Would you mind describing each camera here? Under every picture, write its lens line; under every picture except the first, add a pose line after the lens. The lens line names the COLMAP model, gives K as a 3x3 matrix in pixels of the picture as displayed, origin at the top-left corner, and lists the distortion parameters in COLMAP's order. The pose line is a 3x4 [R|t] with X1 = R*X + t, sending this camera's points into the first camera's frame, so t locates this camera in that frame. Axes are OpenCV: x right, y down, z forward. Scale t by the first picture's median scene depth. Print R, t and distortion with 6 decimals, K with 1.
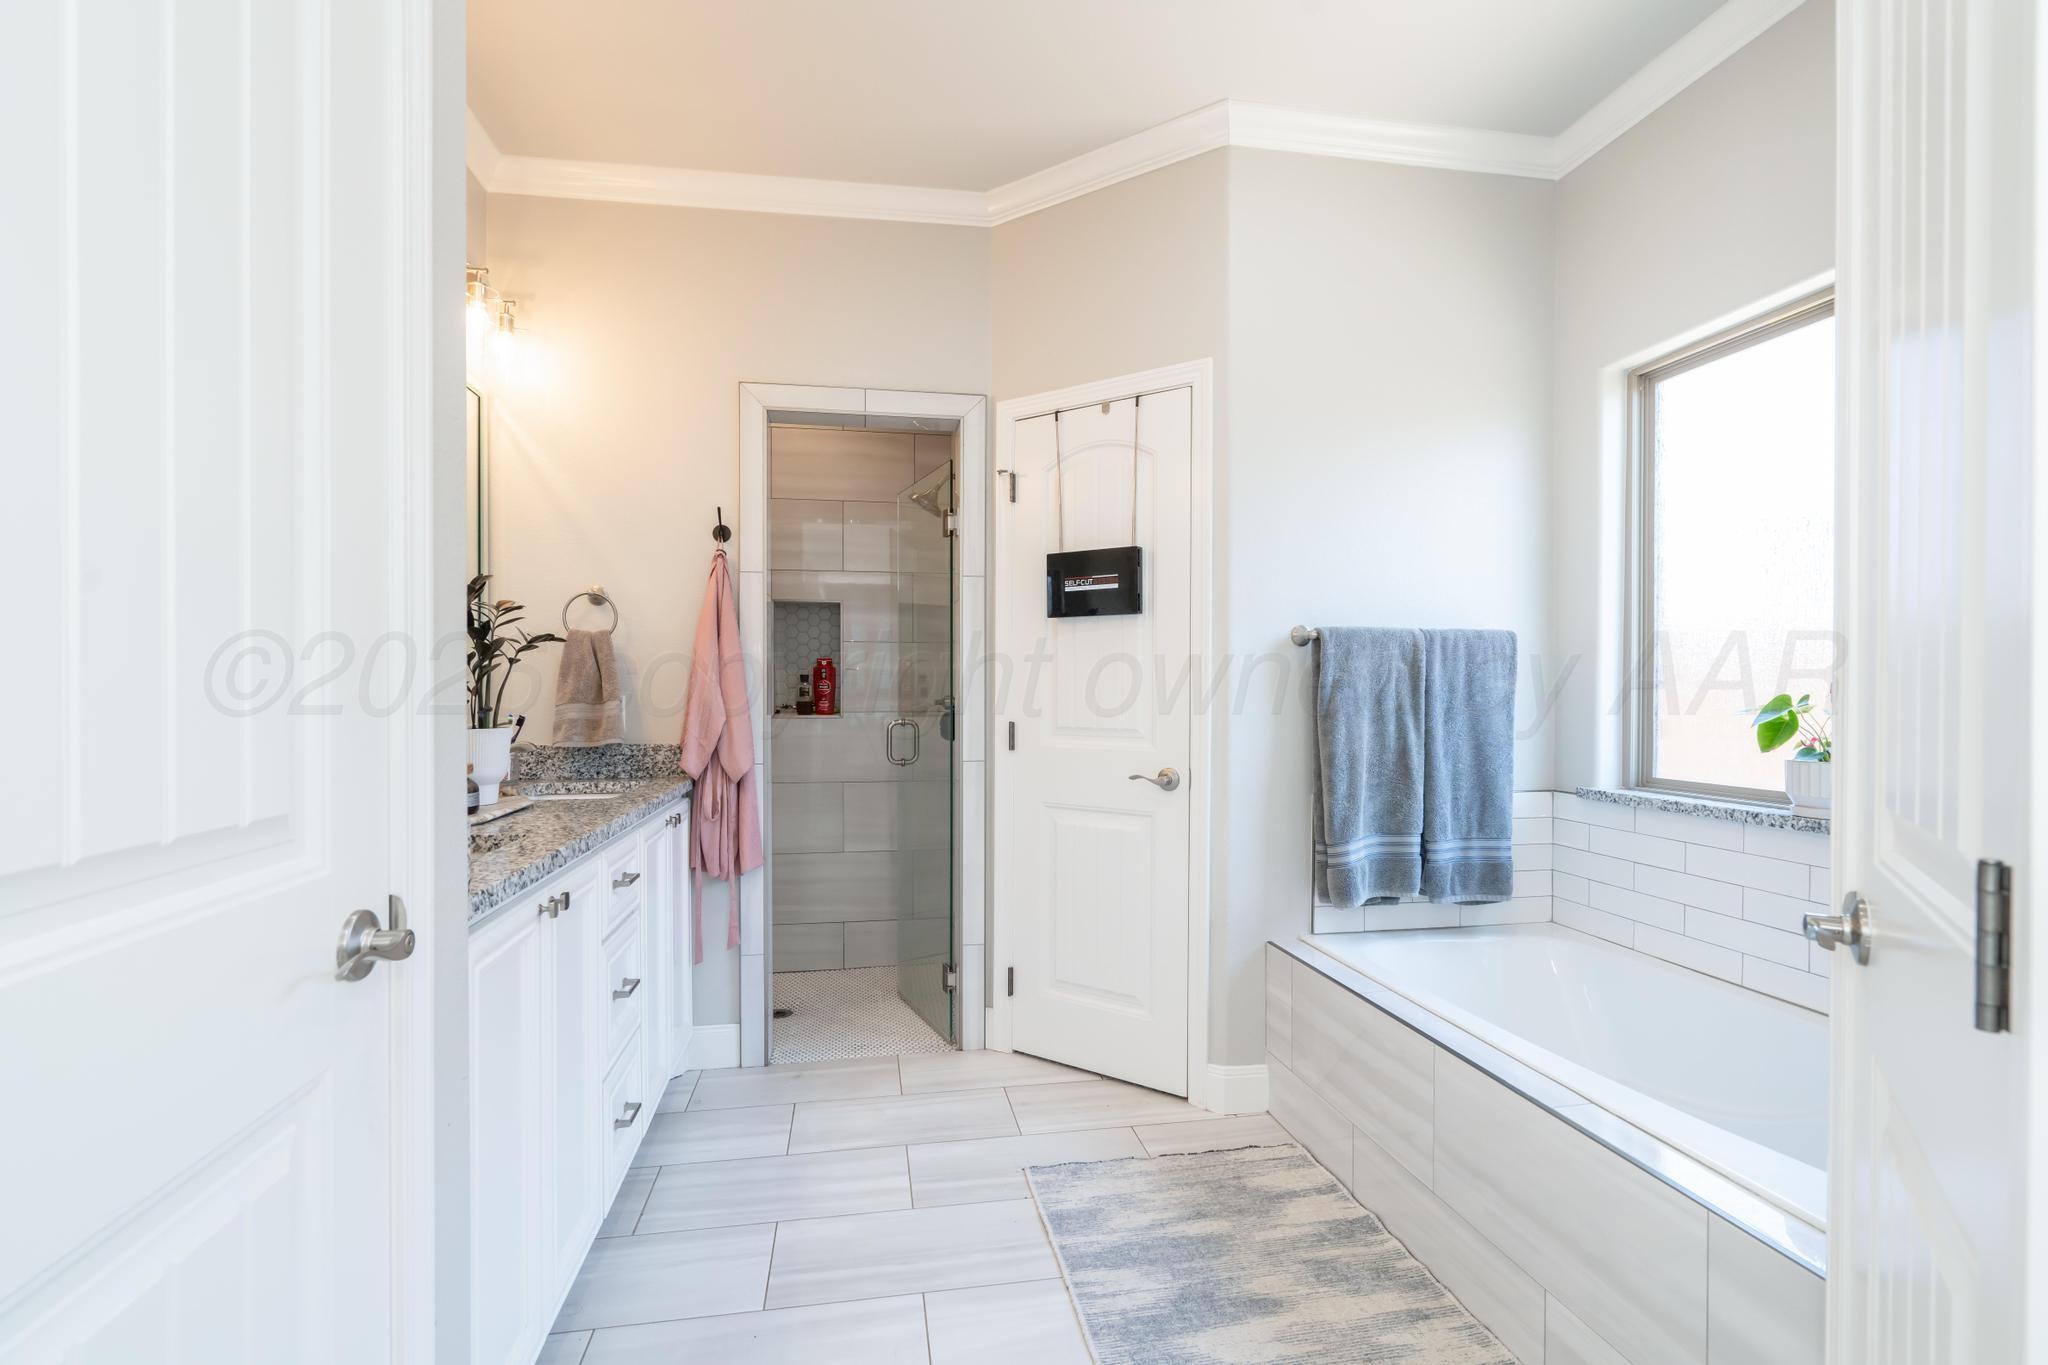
lens RADIAL K [[931.8, 0, 1026.8], [0, 931.8, 688.0], [0, 0, 1]] dist [-0.005707, 0.001381]
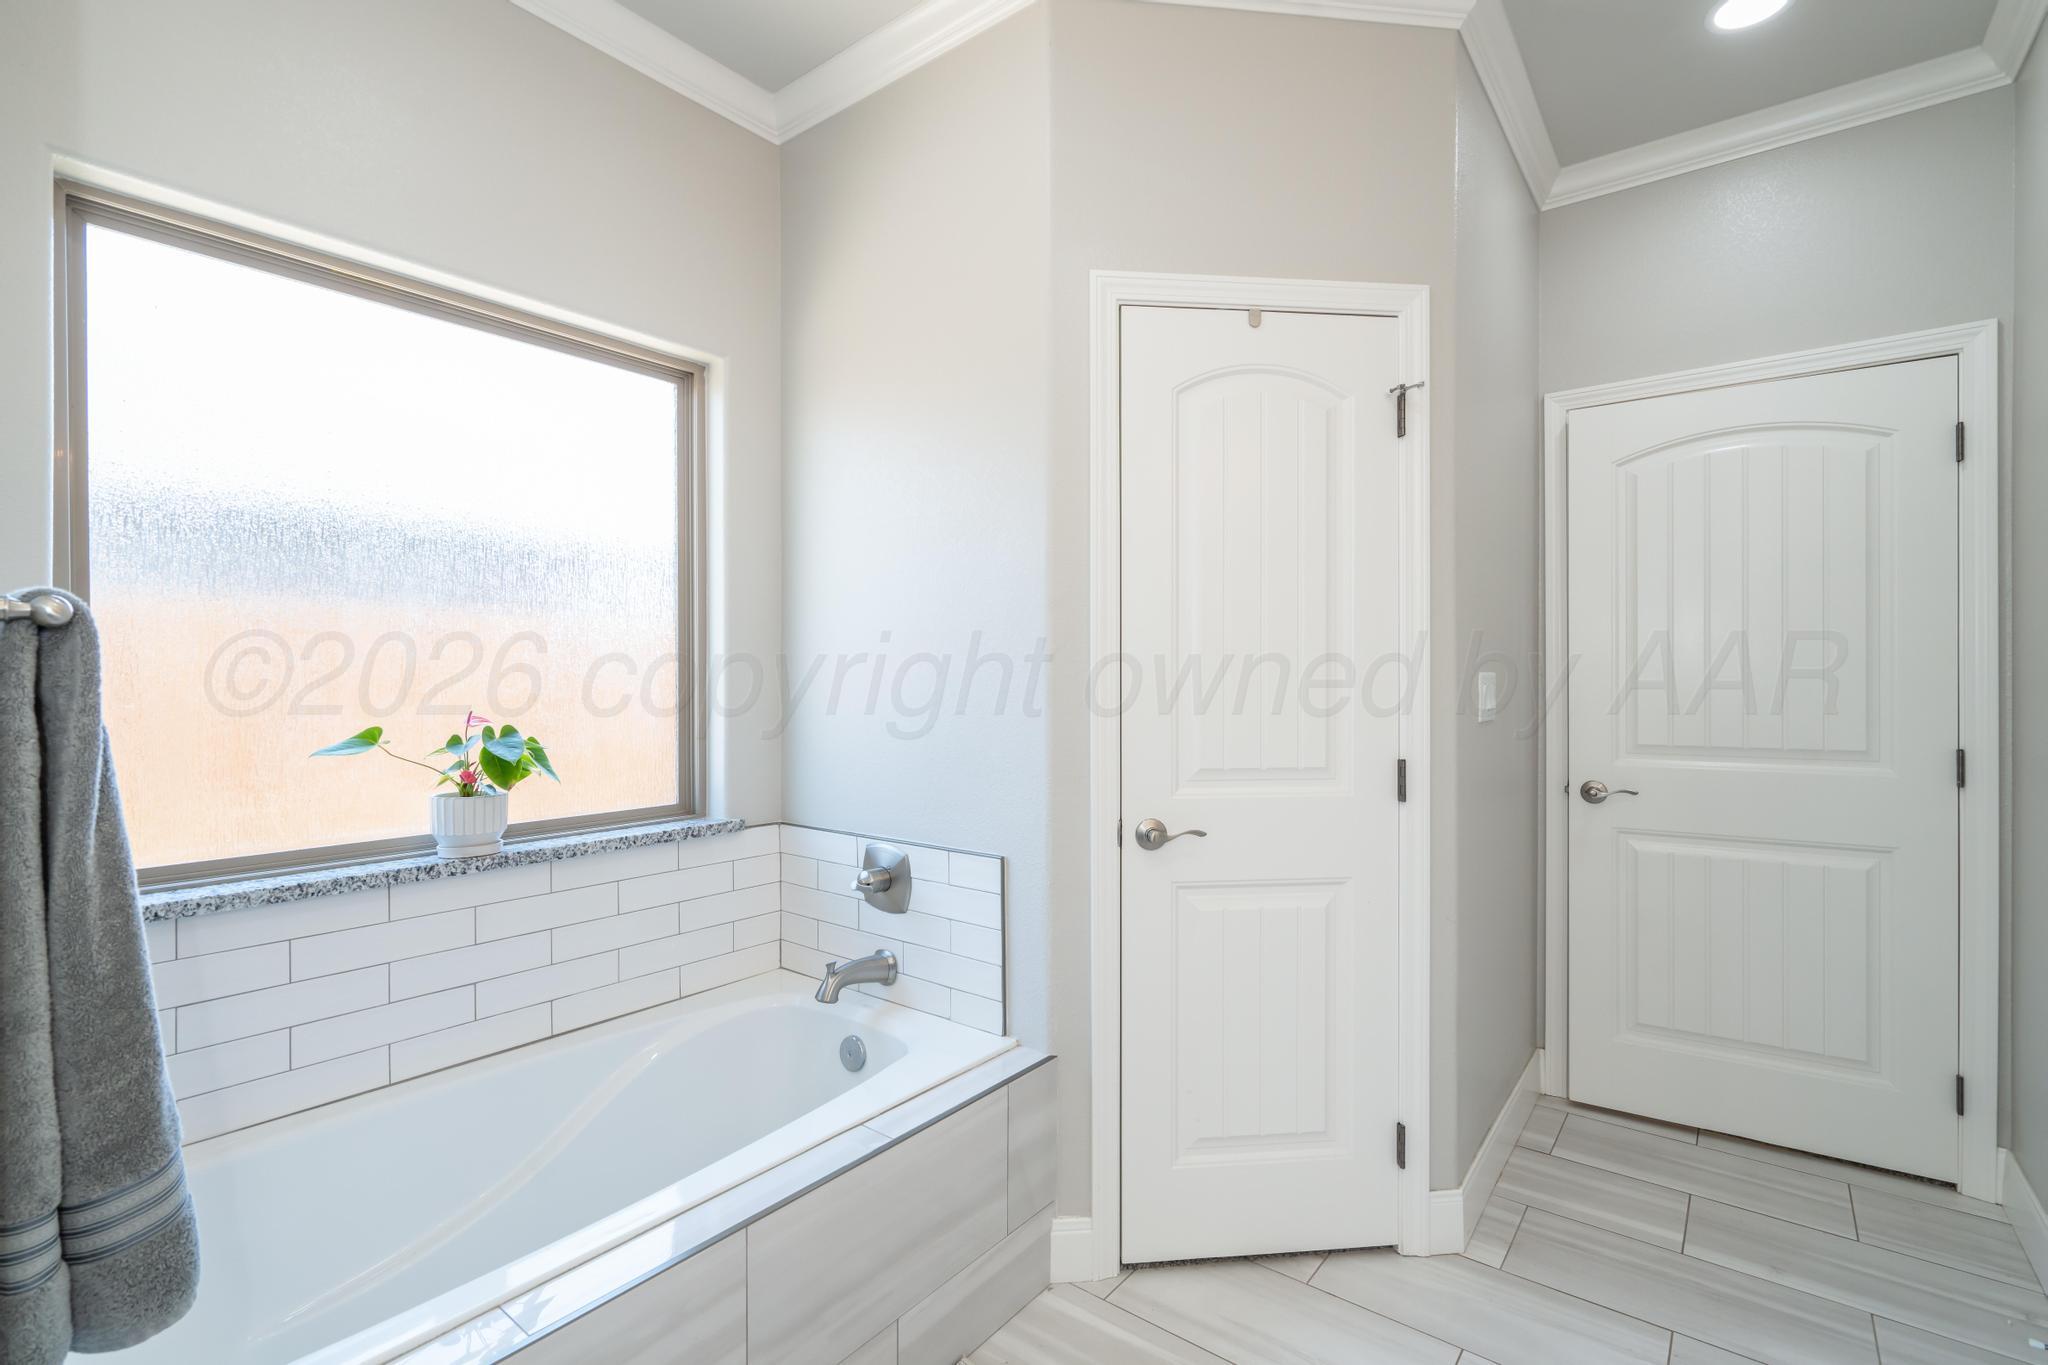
lens RADIAL K [[931.8, 0, 1040.3], [0, 931.8, 685.4], [0, 0, 1]] dist [-0.005707, 0.001381]
pose [[-0.673242, 0.010481, 0.739348, -0.229990], [0.012499, 0.999918, -0.002794, -0.021600], [-0.739317, 0.007360, -0.673318, 1.252327]]
